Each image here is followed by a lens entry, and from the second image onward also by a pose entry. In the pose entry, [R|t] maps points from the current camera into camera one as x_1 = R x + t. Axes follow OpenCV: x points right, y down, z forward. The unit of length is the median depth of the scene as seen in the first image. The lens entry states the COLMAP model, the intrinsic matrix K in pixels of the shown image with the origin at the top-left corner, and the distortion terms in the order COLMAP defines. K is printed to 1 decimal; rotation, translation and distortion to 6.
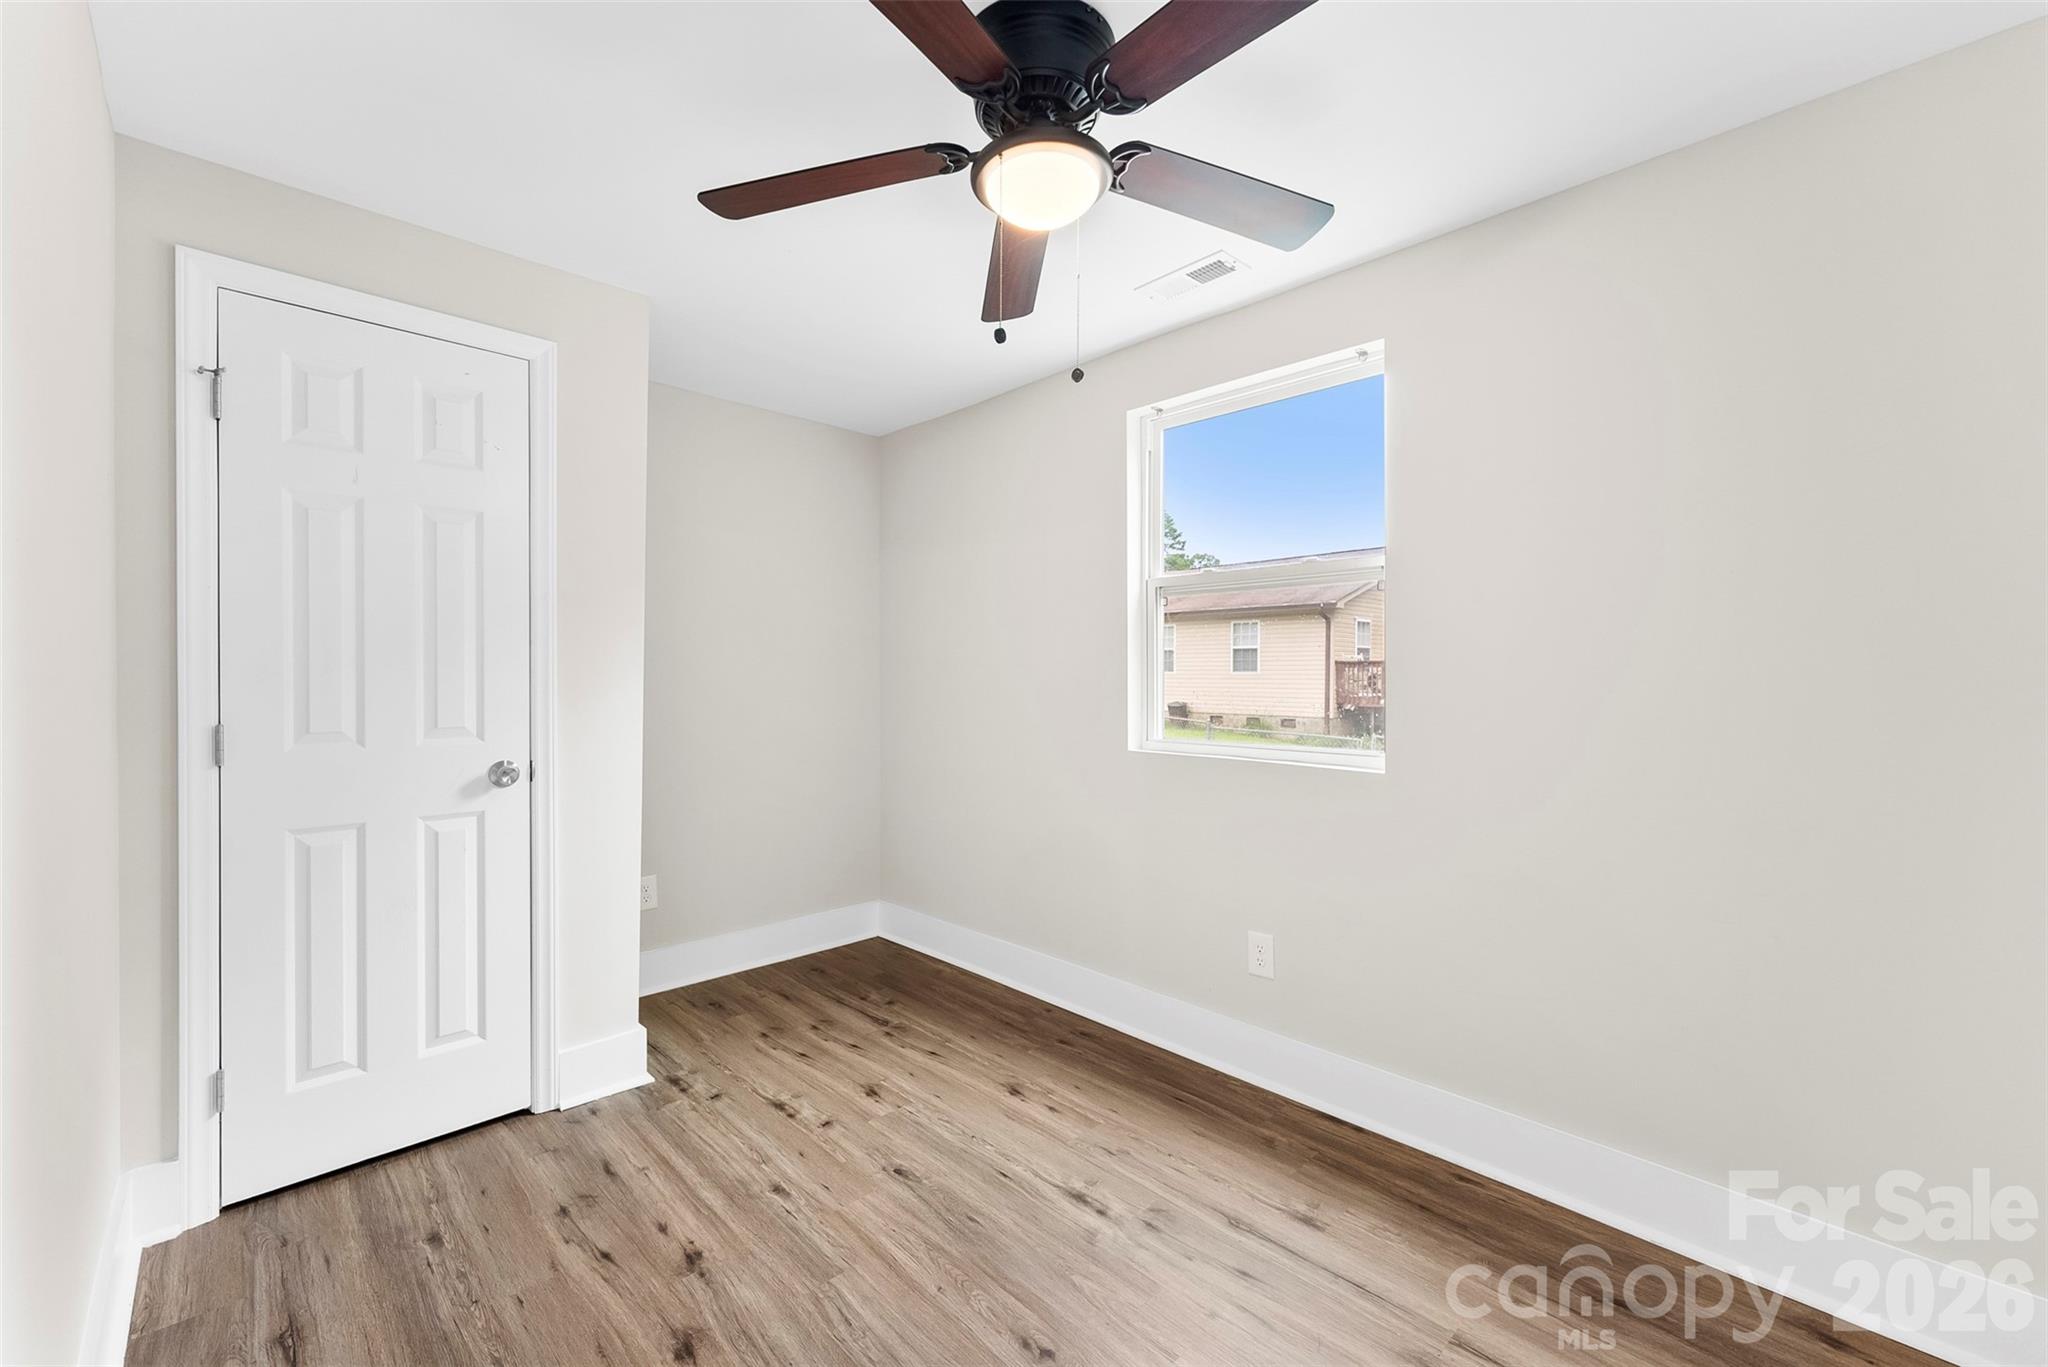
lens RADIAL K [[837.0, 0, 1013.8], [0, 837.0, 676.3], [0, 0, 1]] dist [0.003362, -0.000389]
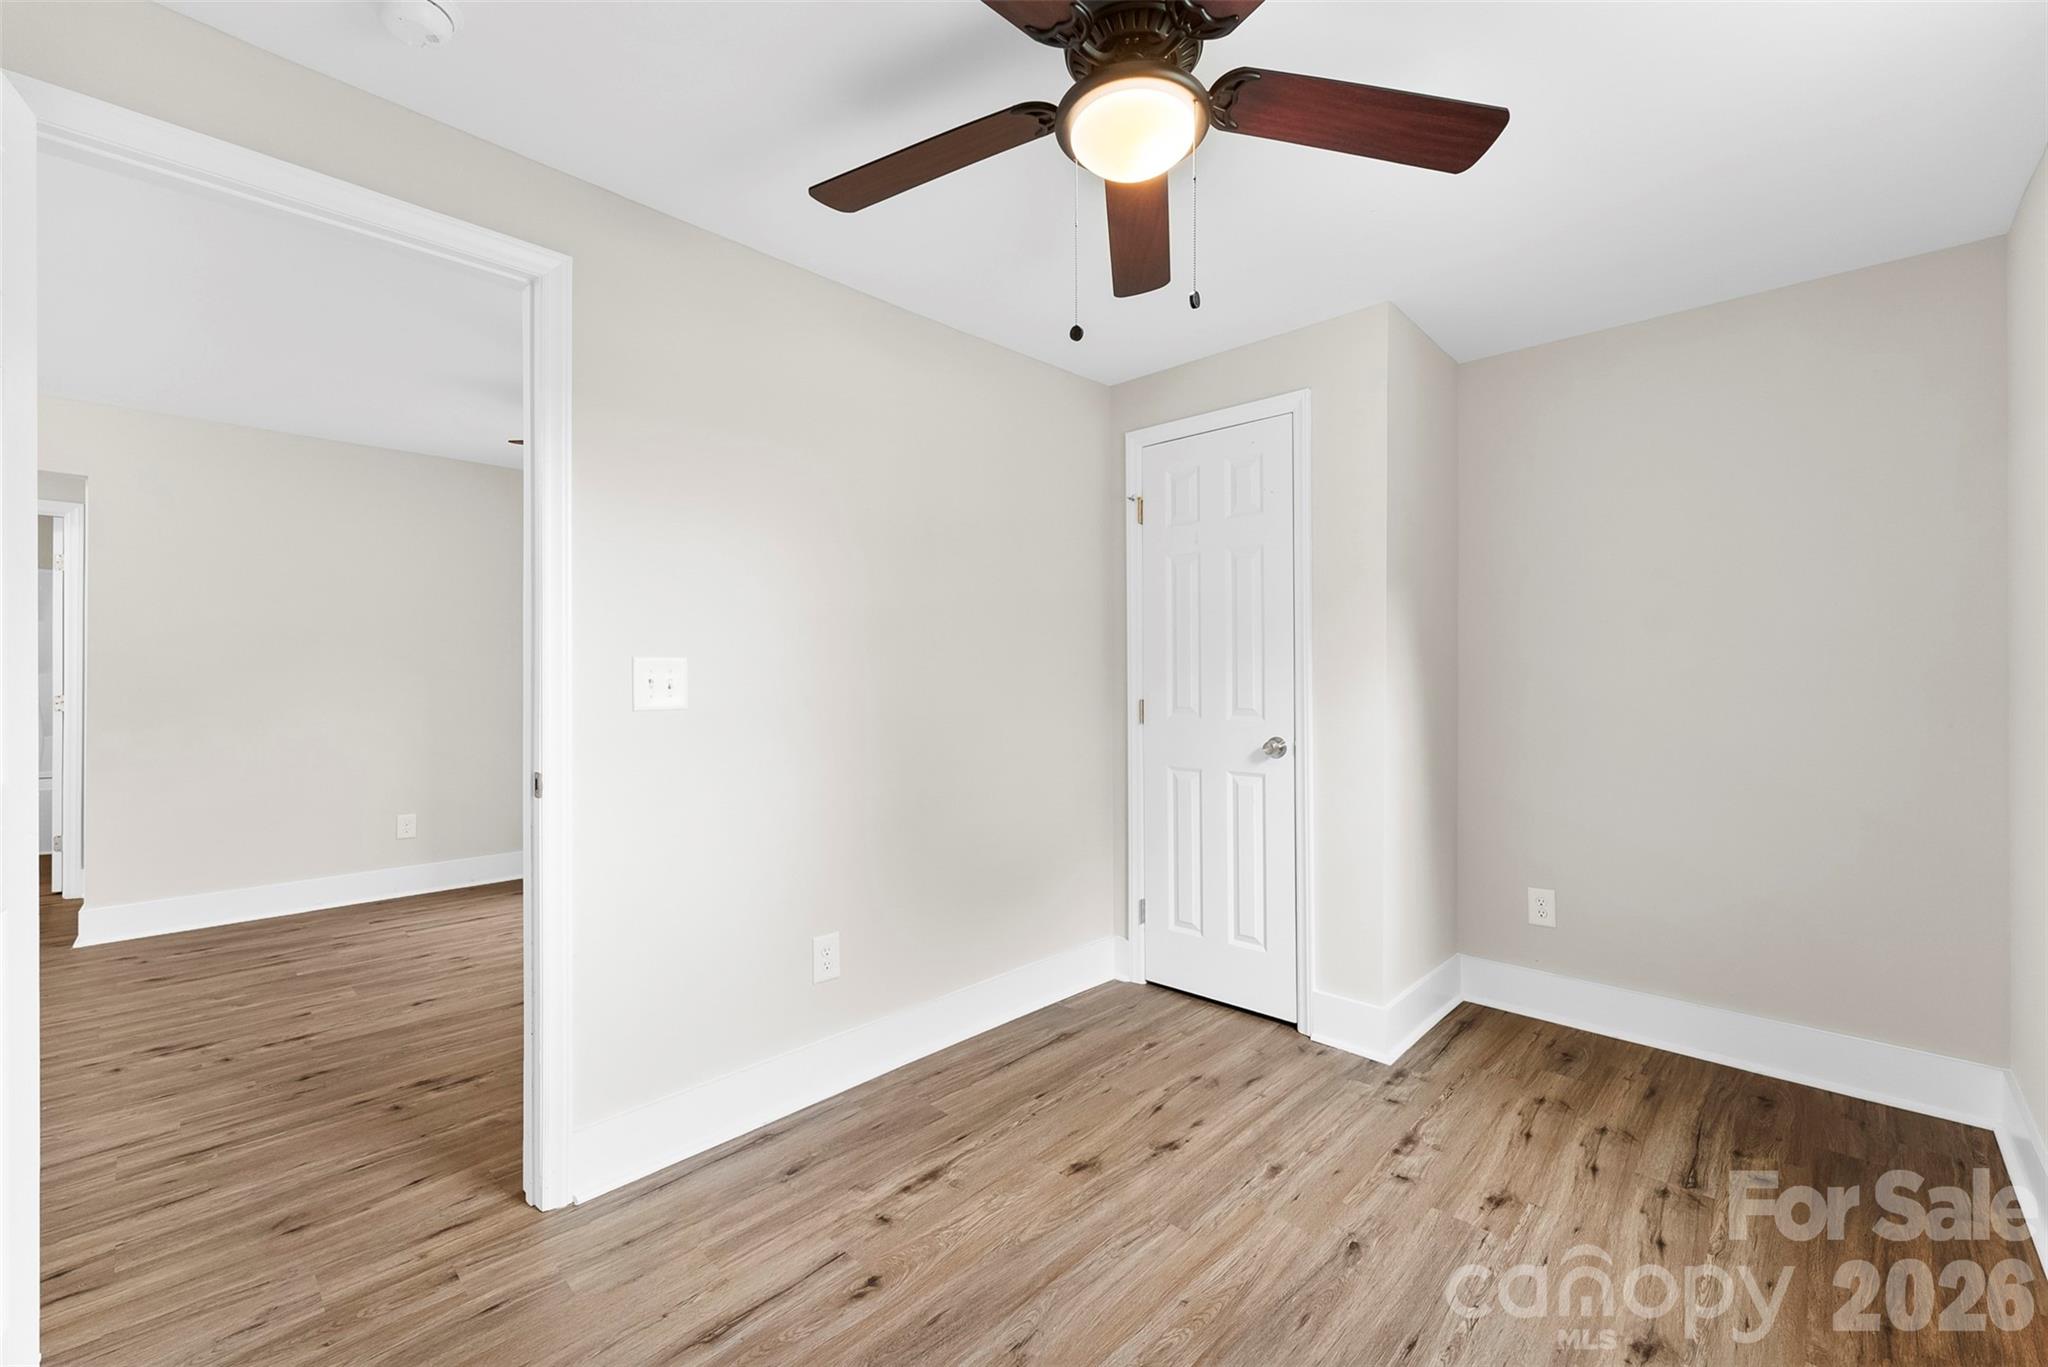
lens RADIAL K [[837.0, 0, 1030.8], [0, 837.0, 673.6], [0, 0, 1]] dist [0.003362, -0.000389]
pose [[0.051130, -0.001803, -0.998690, 0.648356], [0.002408, 0.999996, -0.001682, 0.005466], [0.998689, -0.002319, 0.051135, 0.577488]]
